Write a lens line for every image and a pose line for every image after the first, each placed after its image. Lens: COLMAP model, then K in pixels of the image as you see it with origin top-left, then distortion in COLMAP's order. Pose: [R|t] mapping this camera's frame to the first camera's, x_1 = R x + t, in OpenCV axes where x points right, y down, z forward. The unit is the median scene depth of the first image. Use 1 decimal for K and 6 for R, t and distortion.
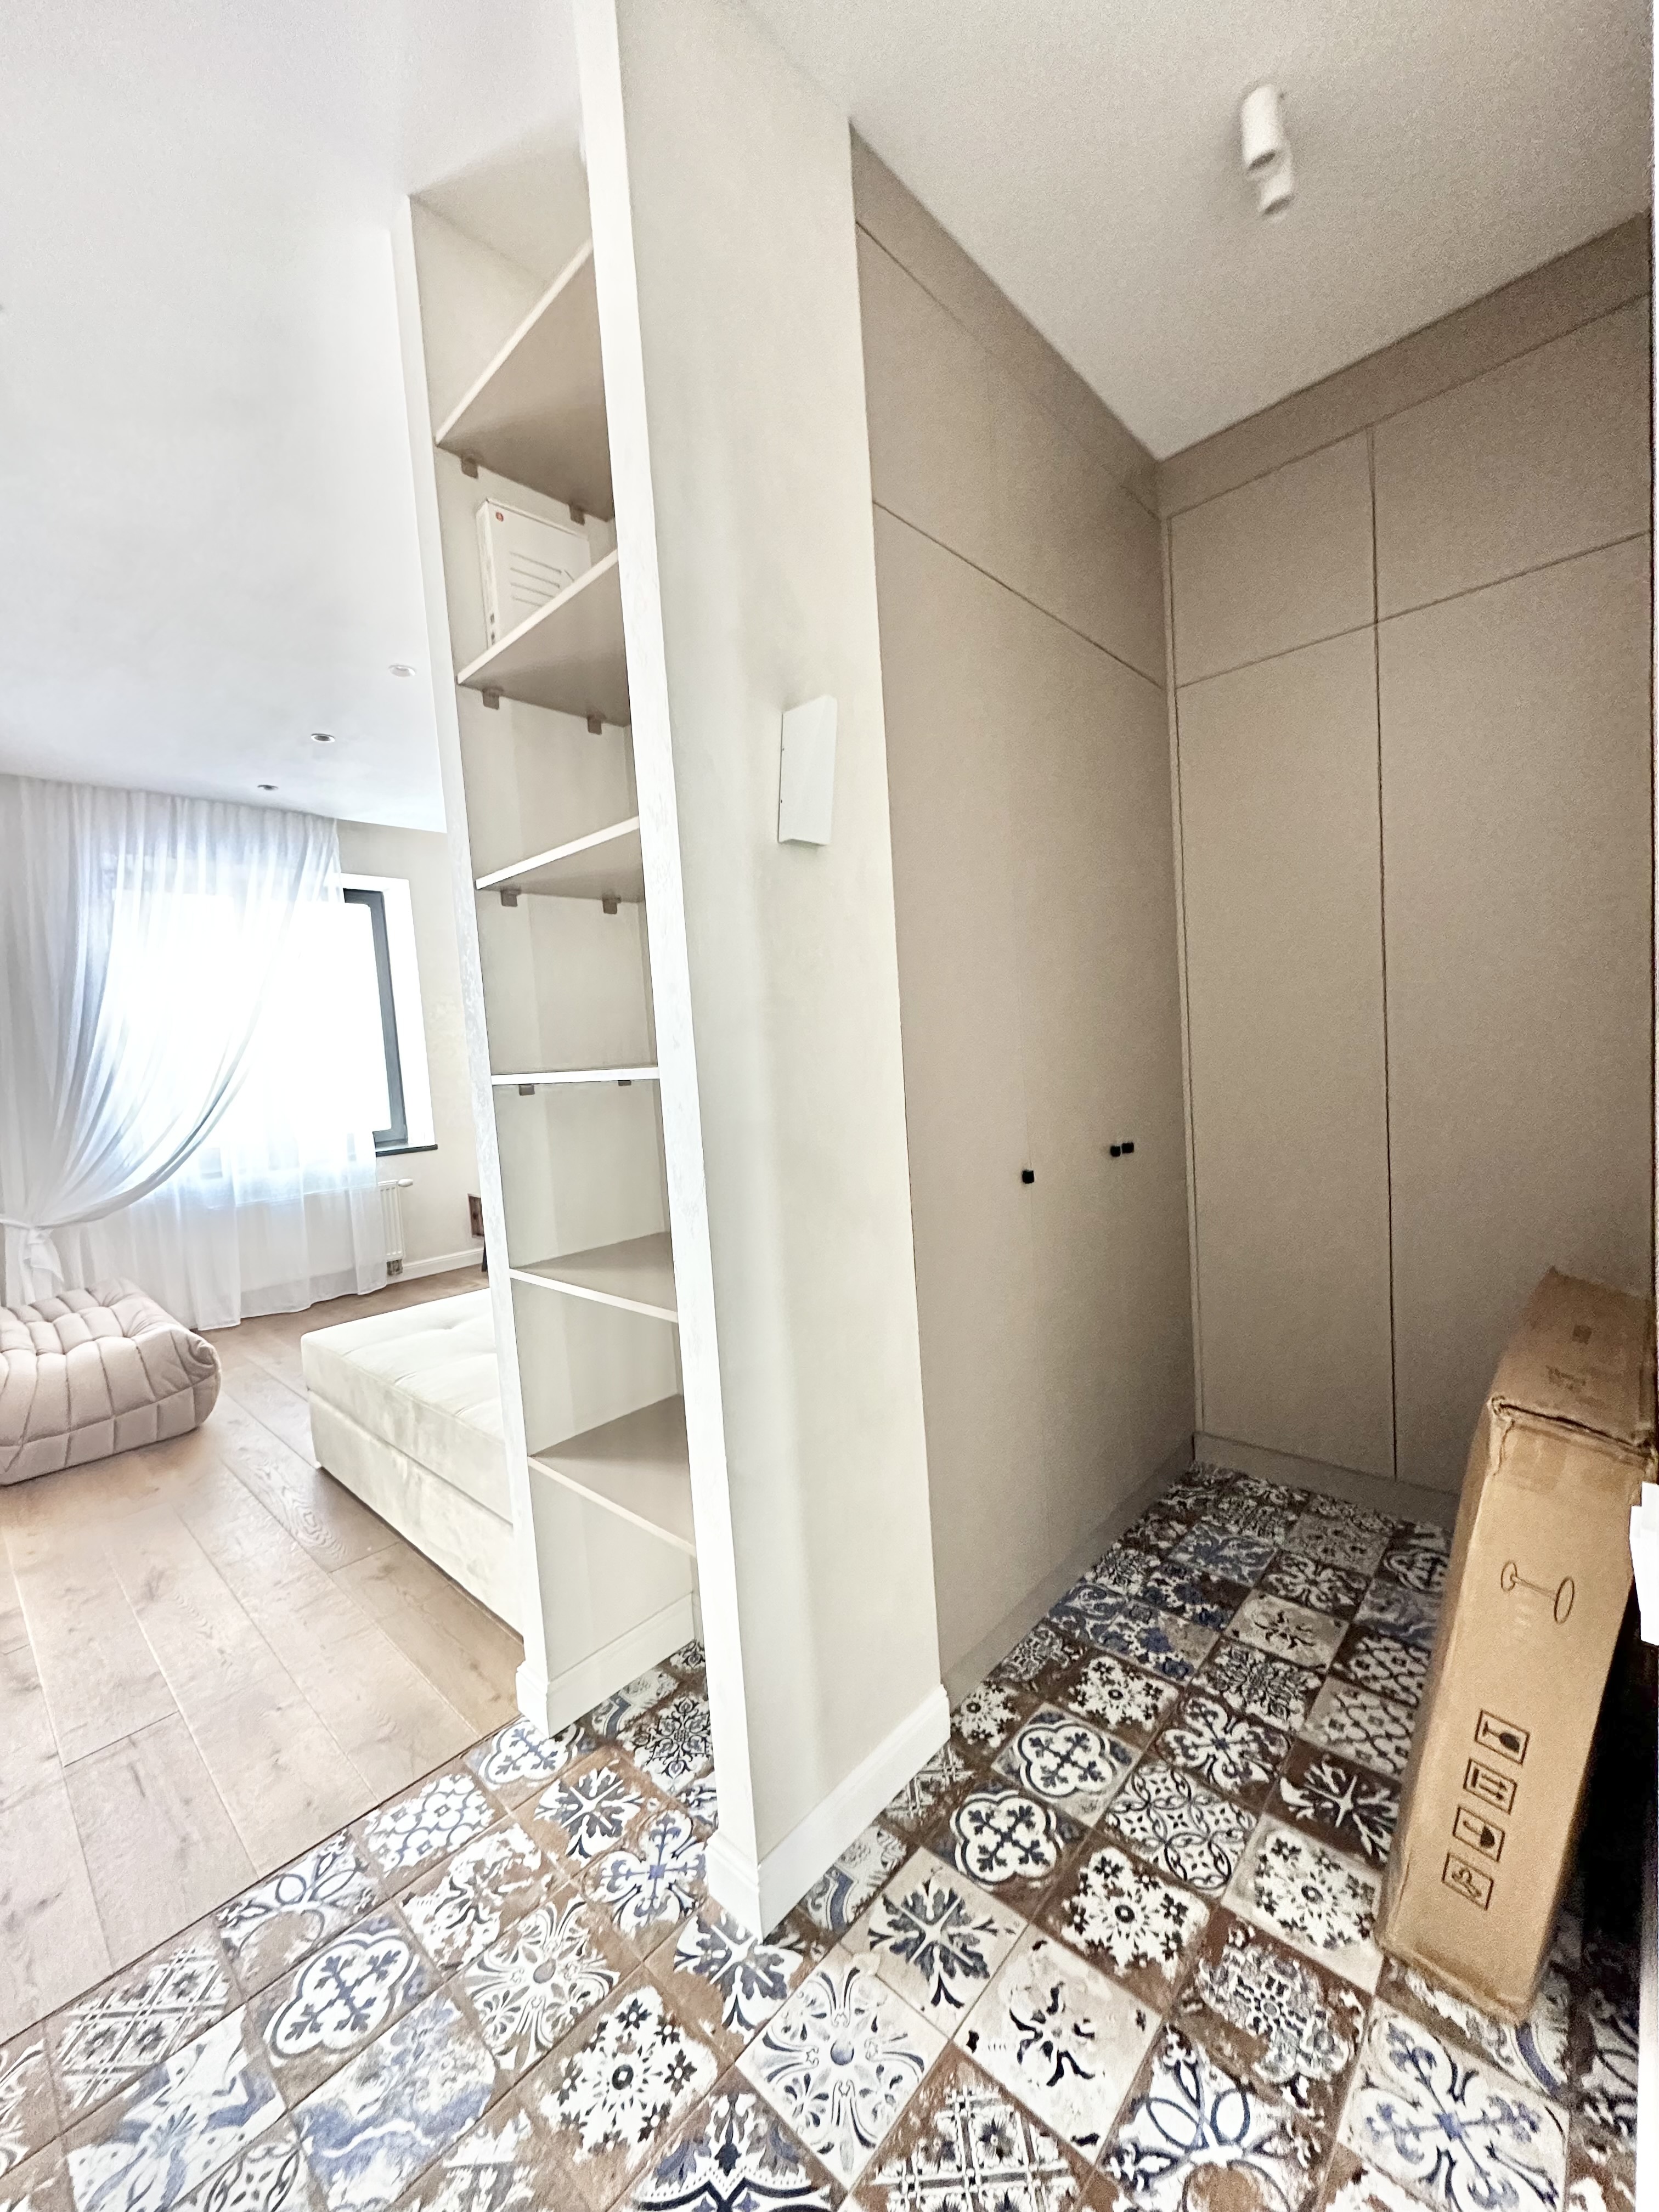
lens RADIAL K [[879.5, 0, 829.5], [0, 879.5, 1106.0], [0, 0, 1]] dist [-0.001799, -0.000519]
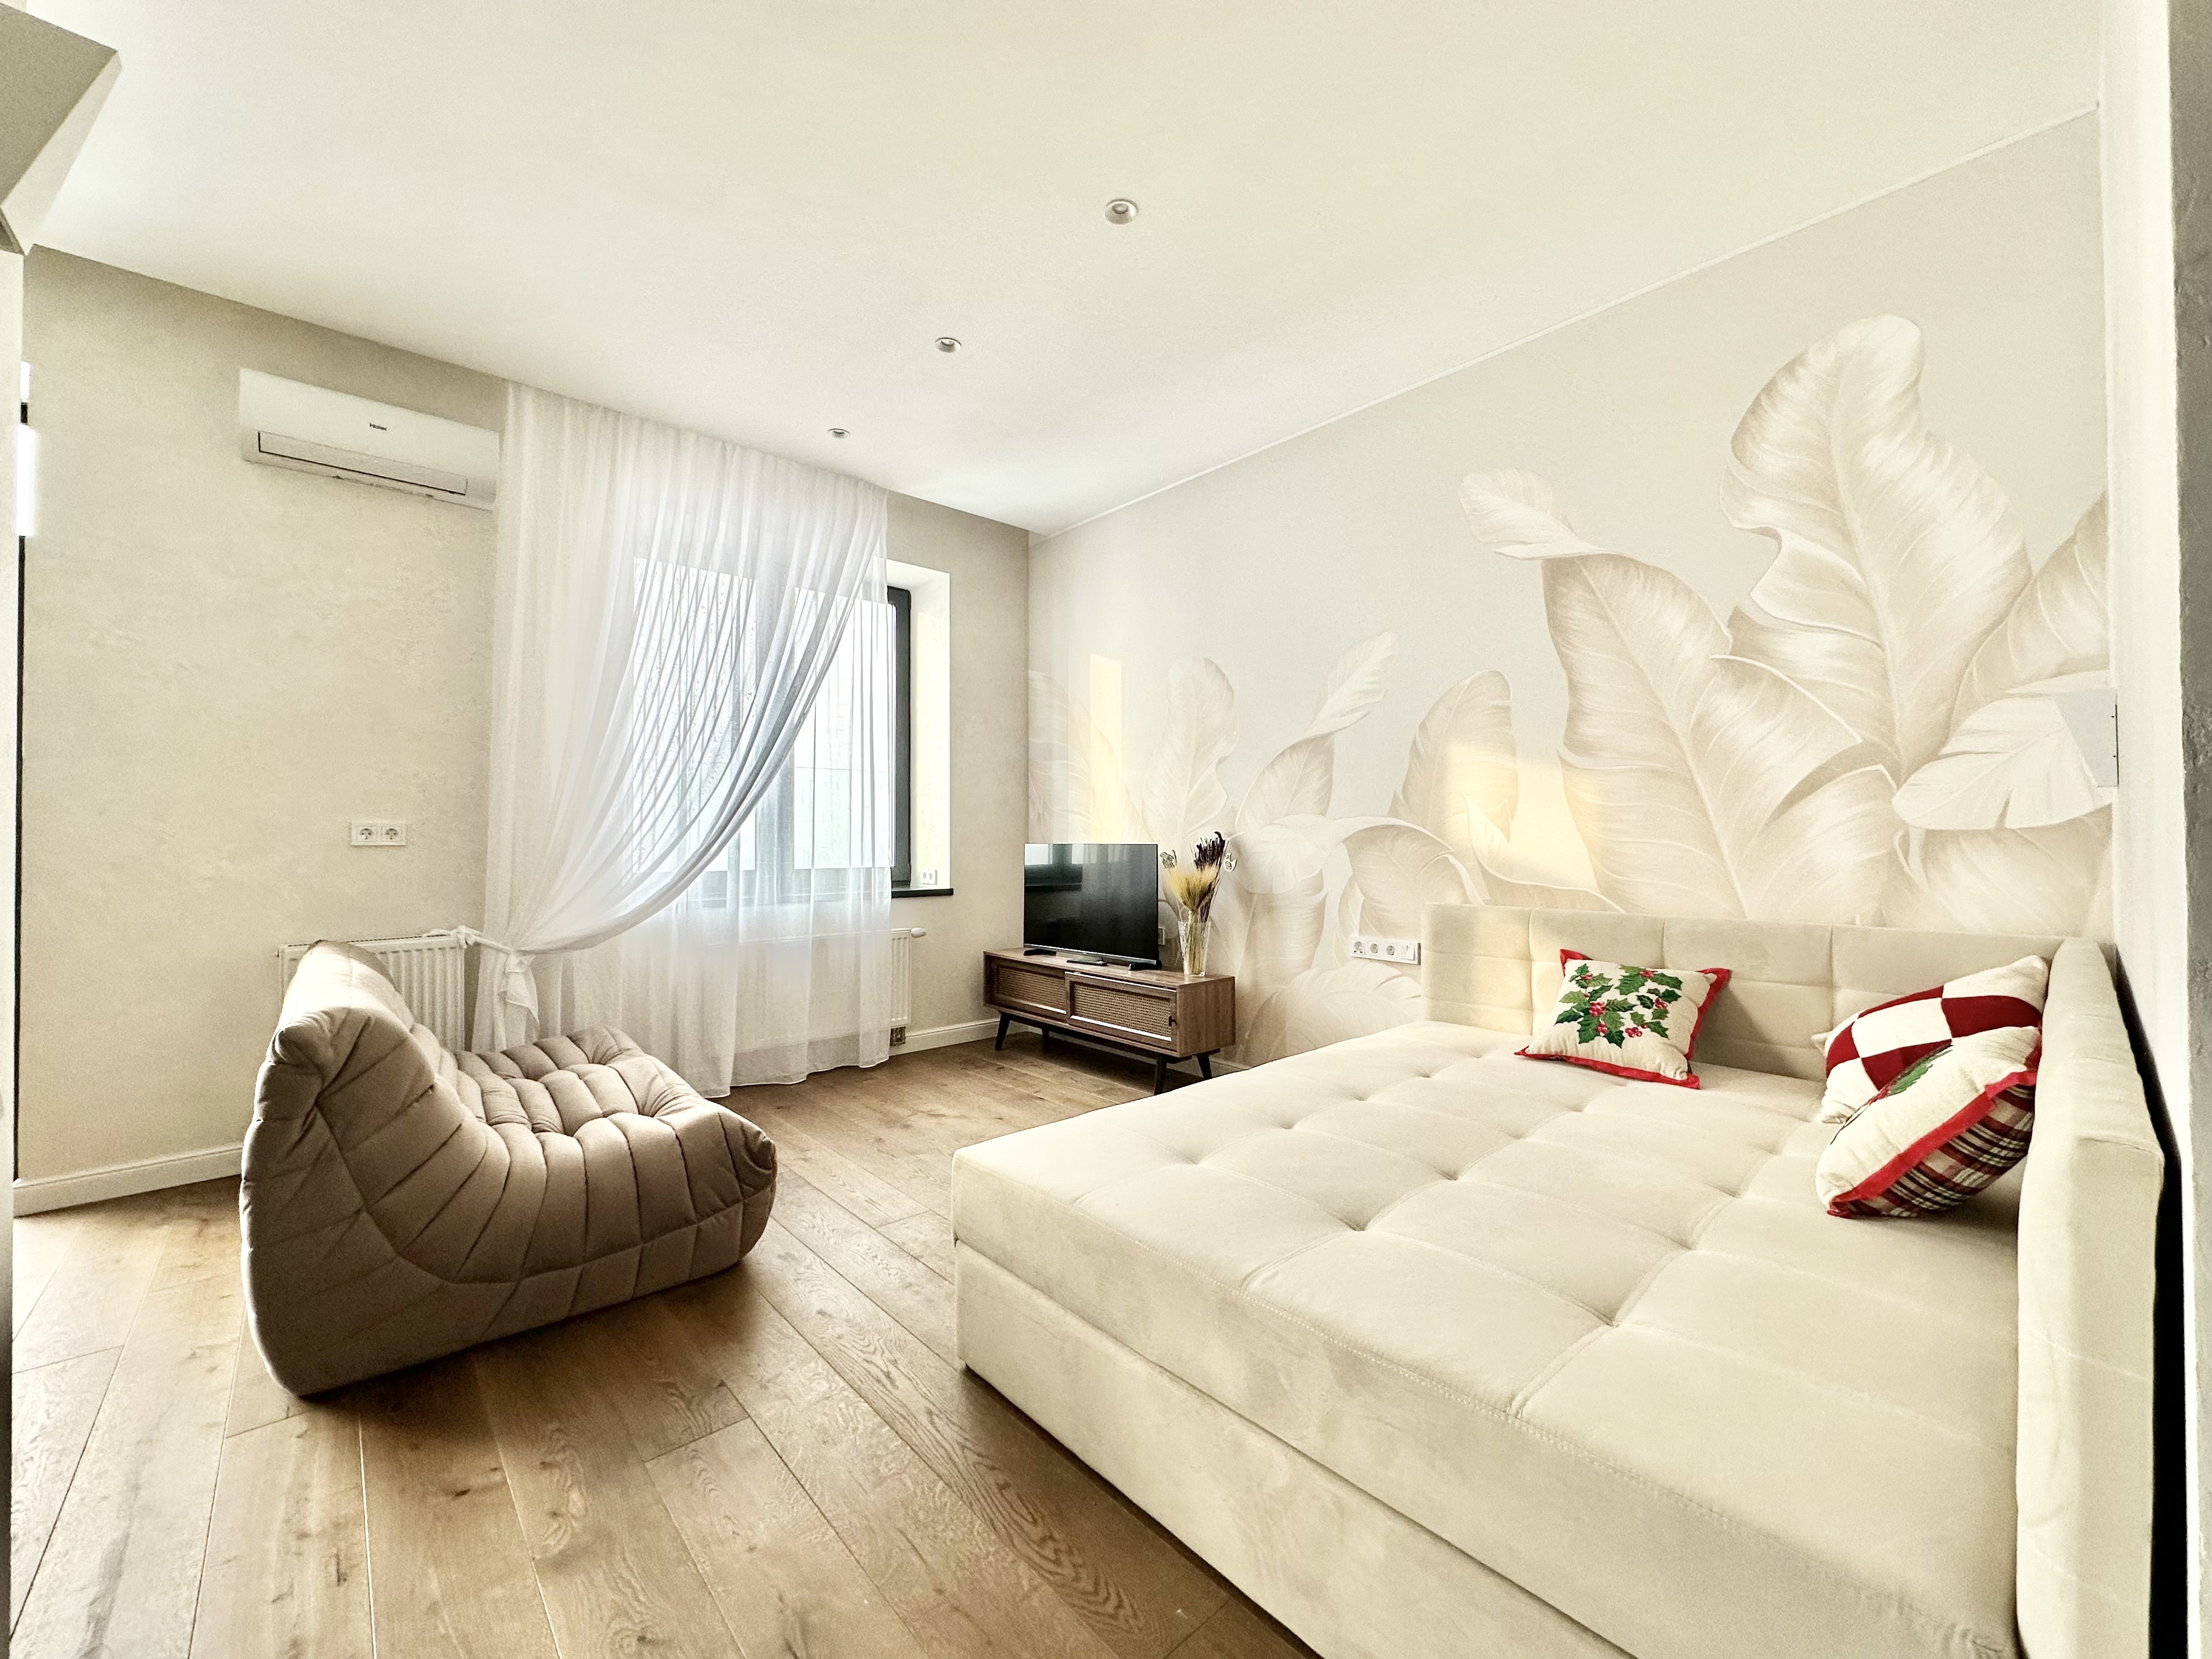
lens RADIAL K [[879.5, 0, 1106.0], [0, 879.5, 829.5], [0, 0, 1]] dist [-0.001799, -0.000519]
pose [[0.993822, 0.062884, -0.091447, -0.136217], [-0.069329, 0.995198, -0.069097, 0.020615], [0.086662, 0.075011, 0.993410, 0.110508]]
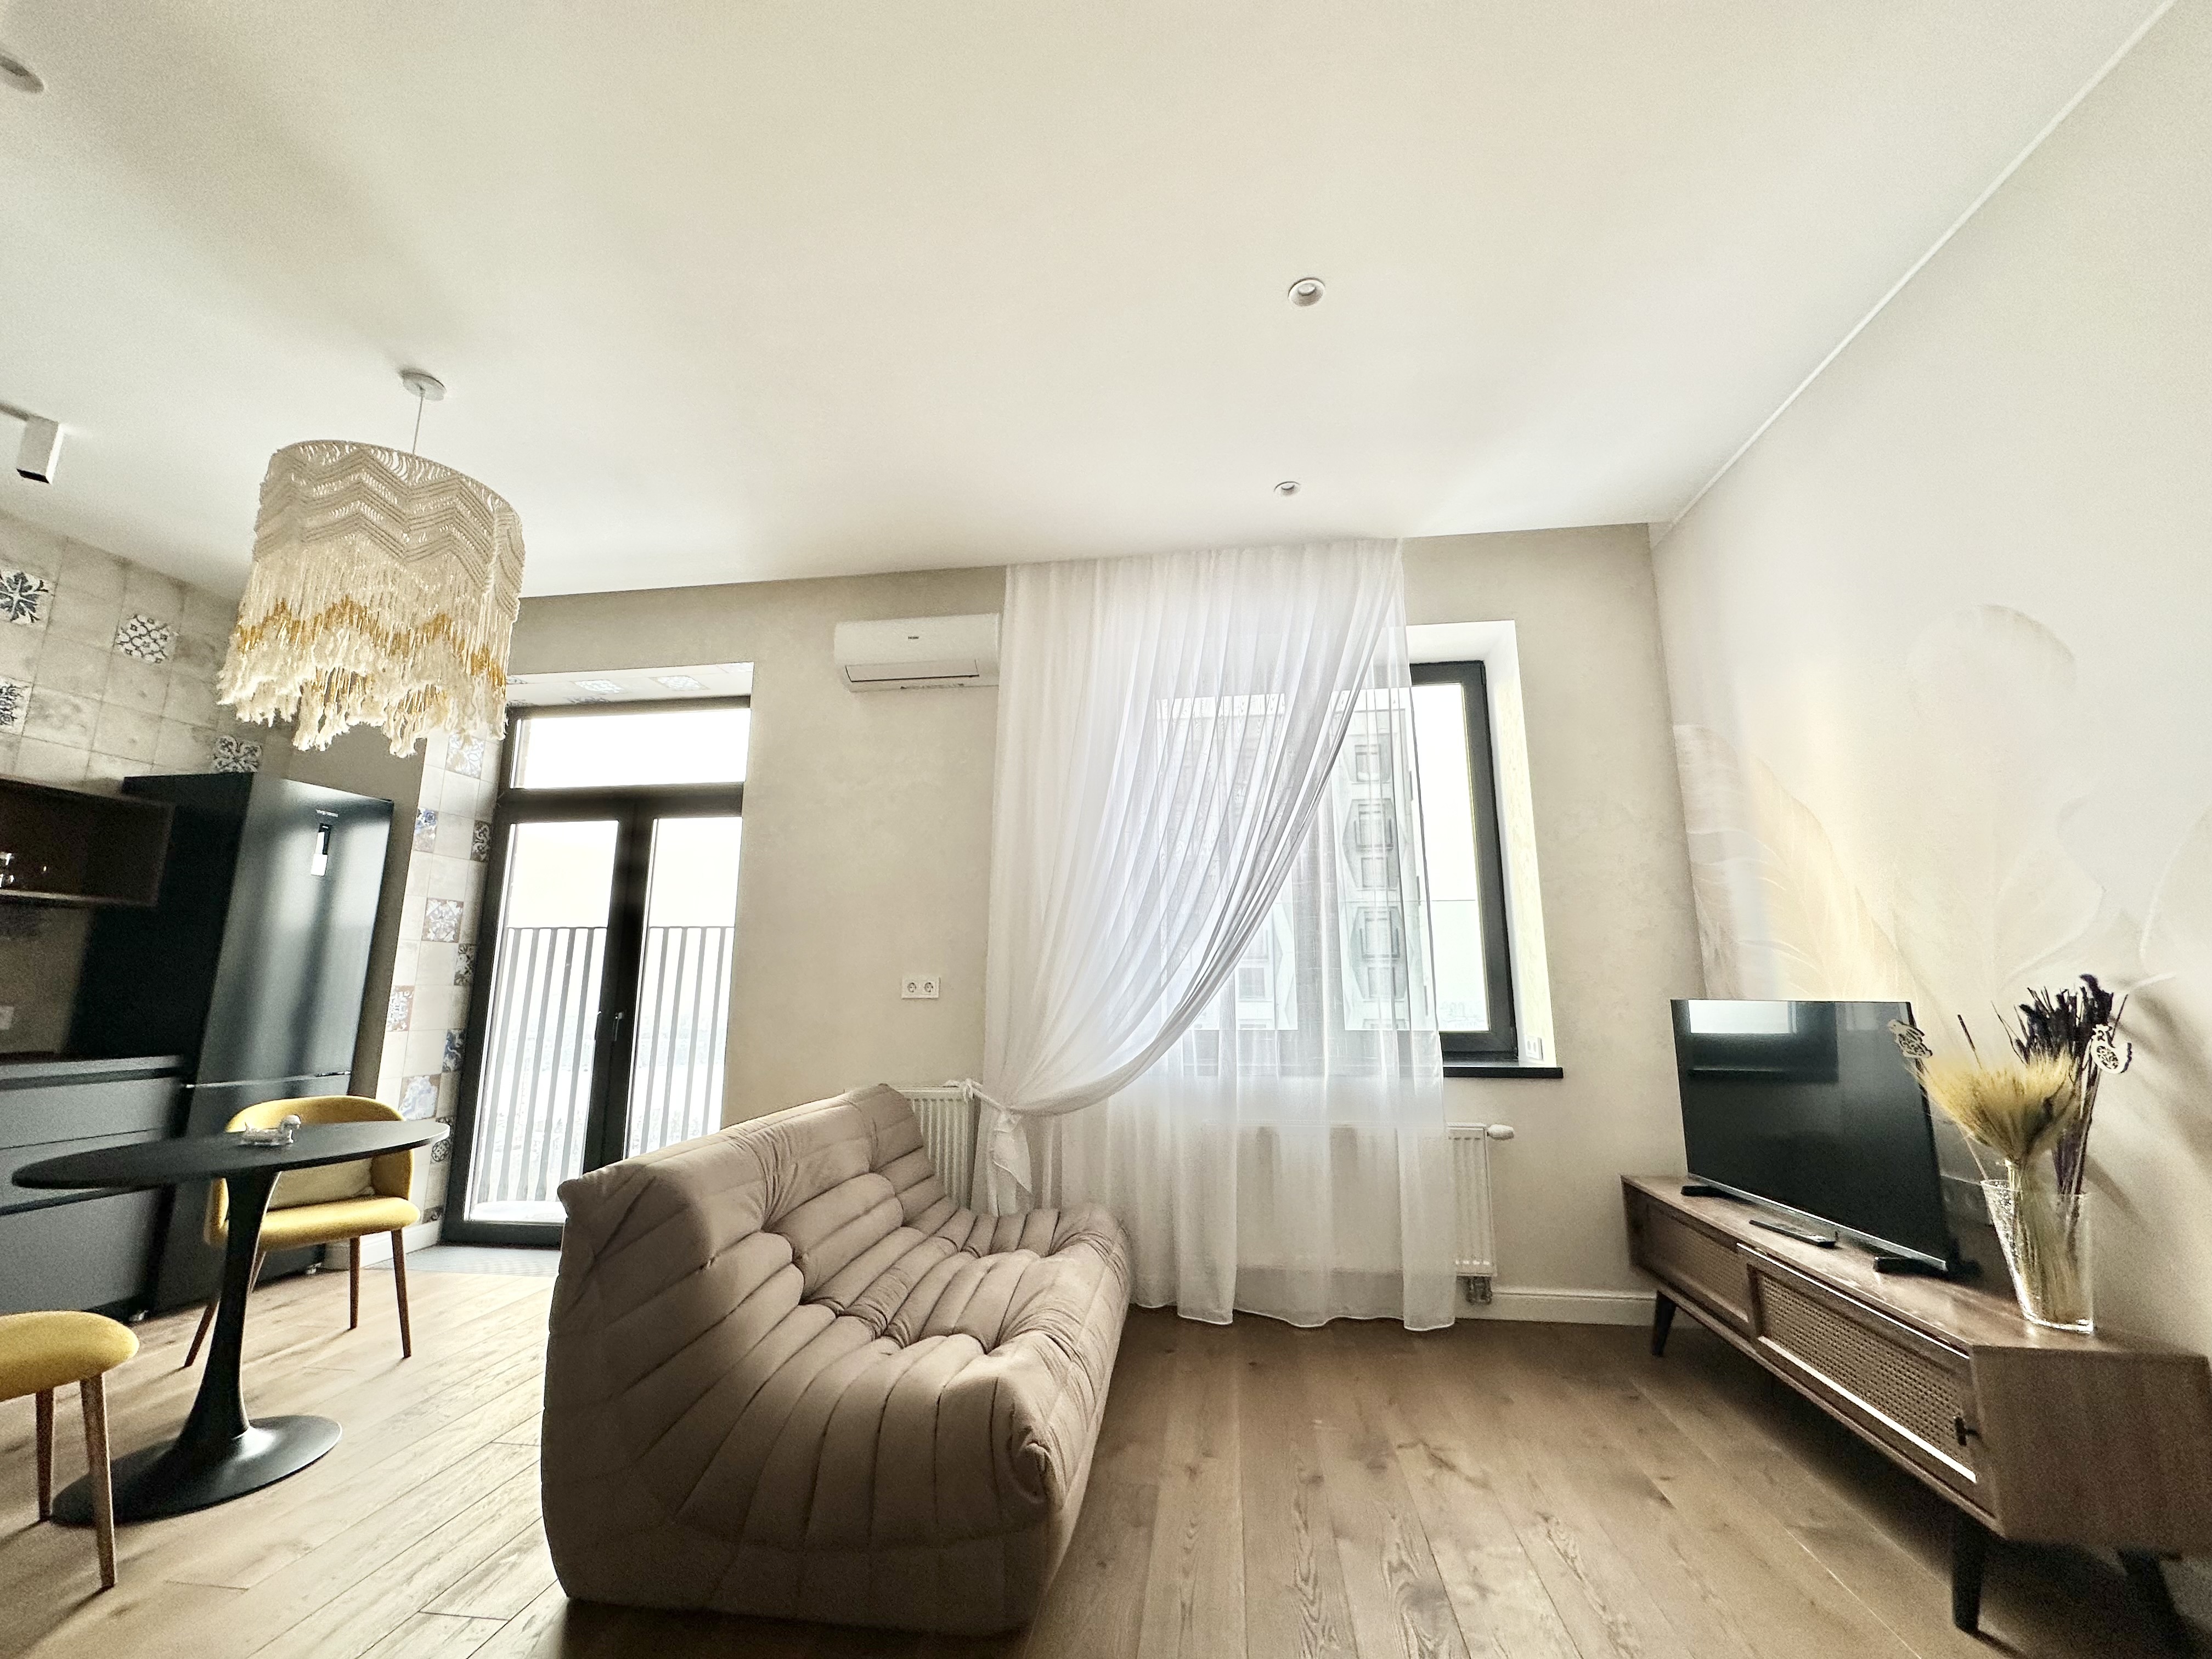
lens RADIAL K [[883.8, 0, 1106.0], [0, 883.8, 829.5], [0, 0, 1]] dist [-0.001068, -0.000392]
pose [[0.579532, -0.084990, -0.810506, -0.090174], [-0.088997, 0.981999, -0.166608, 0.008445], [0.810075, 0.168688, 0.561536, 0.257670]]
